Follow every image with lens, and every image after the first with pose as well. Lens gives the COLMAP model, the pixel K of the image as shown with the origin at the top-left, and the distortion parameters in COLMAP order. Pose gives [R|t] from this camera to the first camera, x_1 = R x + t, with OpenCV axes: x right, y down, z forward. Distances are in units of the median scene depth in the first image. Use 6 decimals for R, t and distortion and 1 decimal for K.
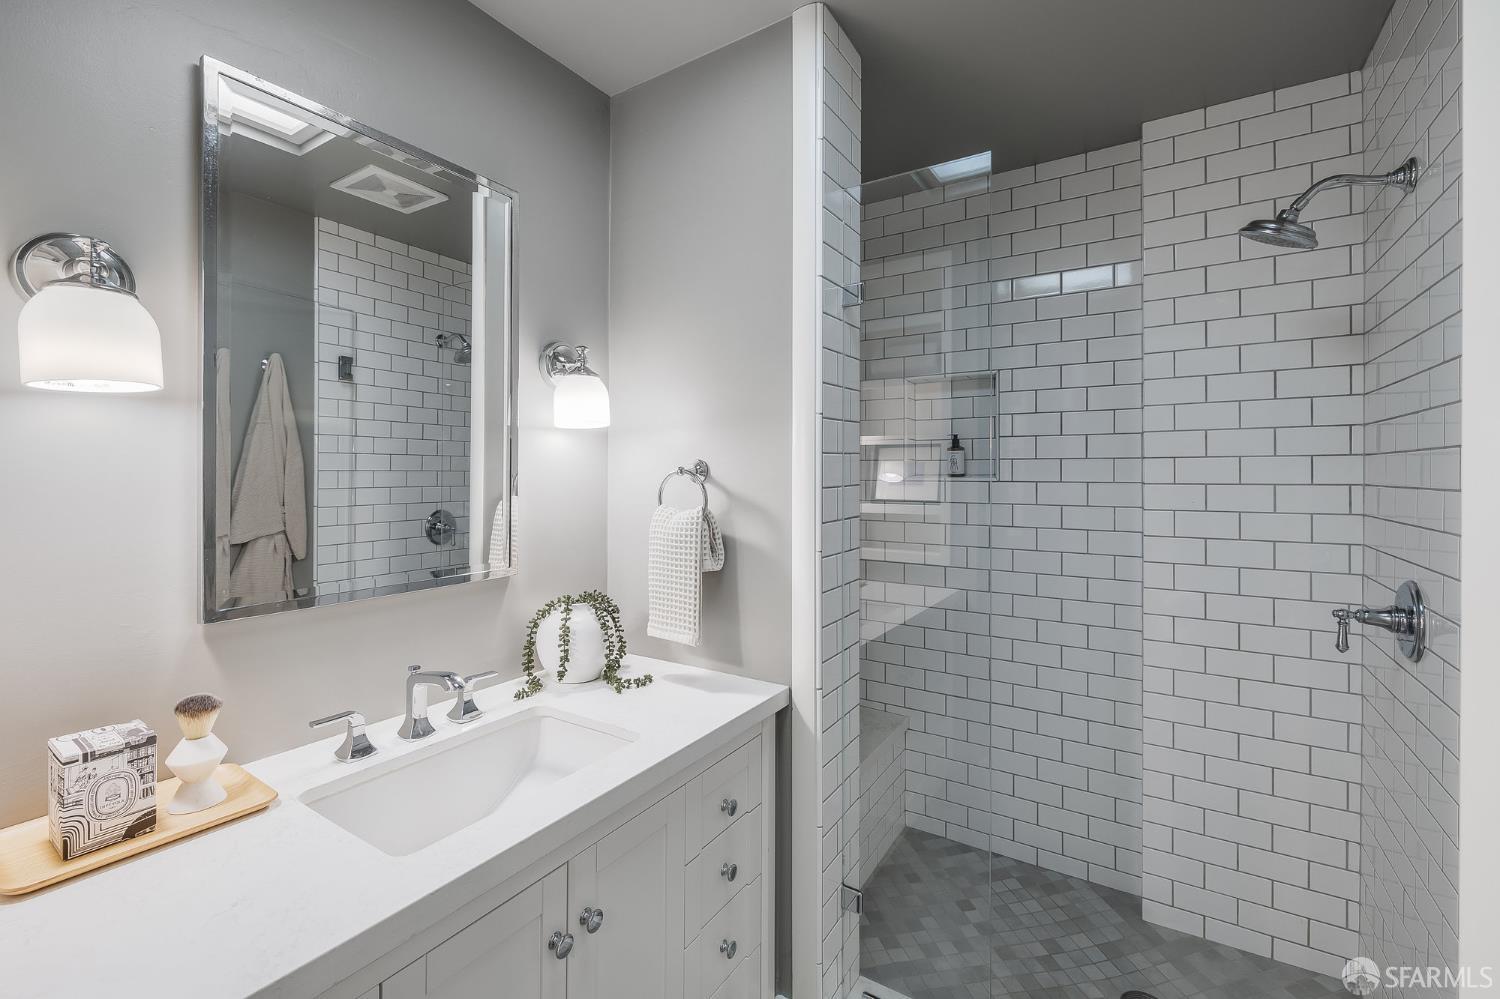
lens RADIAL K [[647.0, 0, 749.5], [0, 647.0, 476.2], [0, 0, 1]] dist [-0.000280, -0.000340]
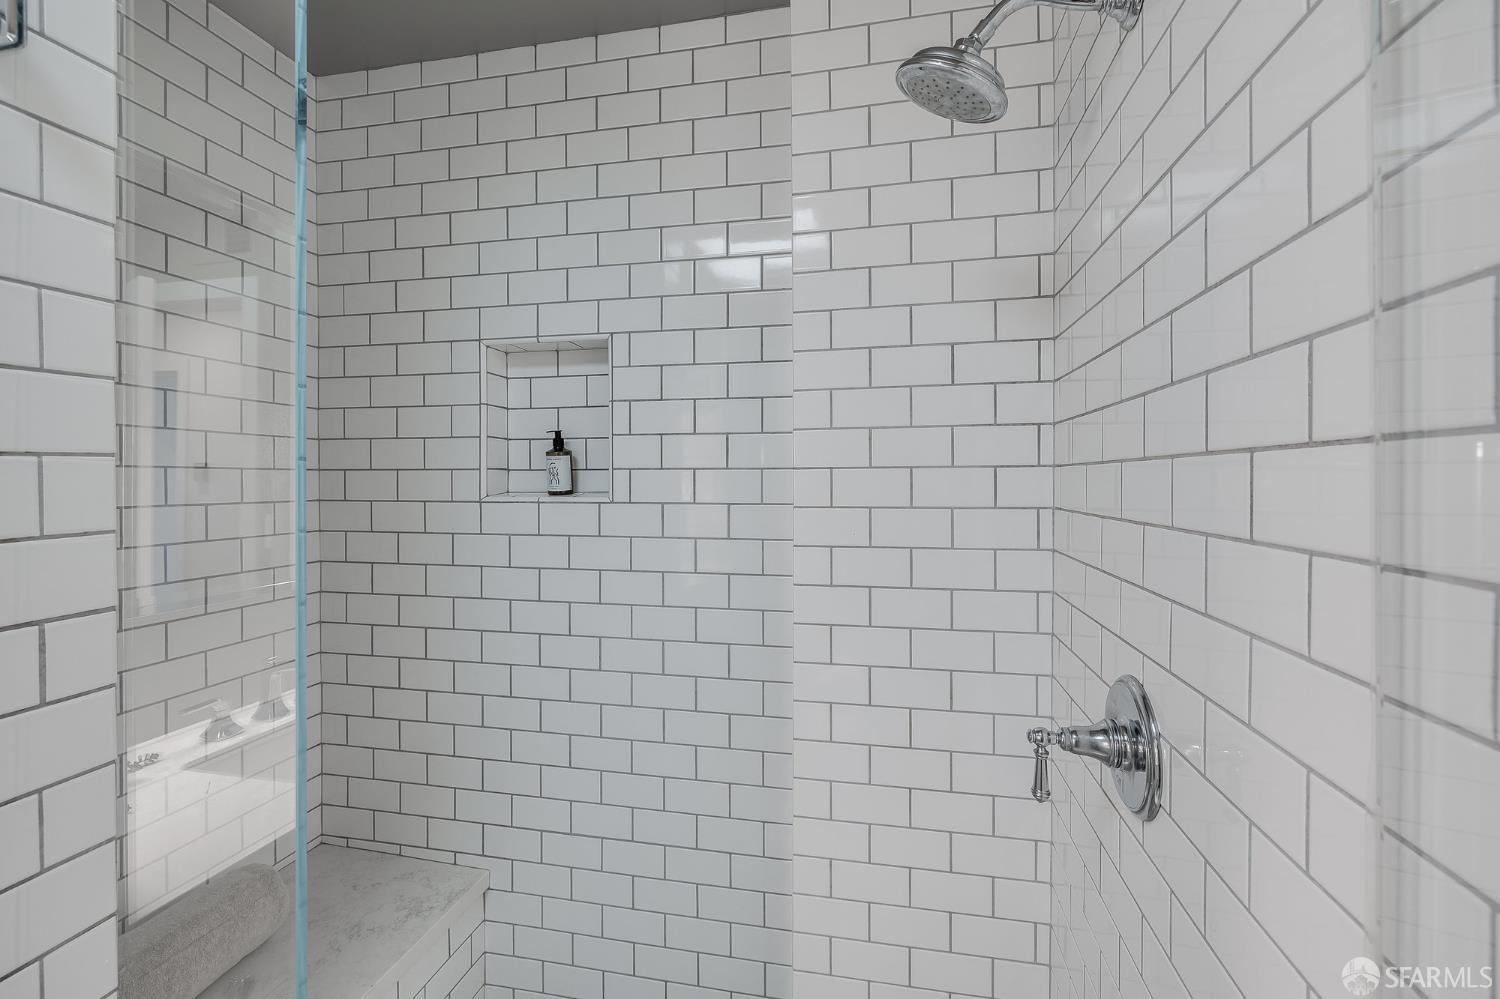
lens RADIAL K [[647.0, 0, 752.1], [0, 647.0, 491.7], [0, 0, 1]] dist [-0.000280, -0.000340]
pose [[0.932503, -0.002695, 0.361153, 0.379556], [0.001089, 0.999989, 0.004651, -0.008377], [-0.361161, -0.003944, 0.932495, 0.451588]]
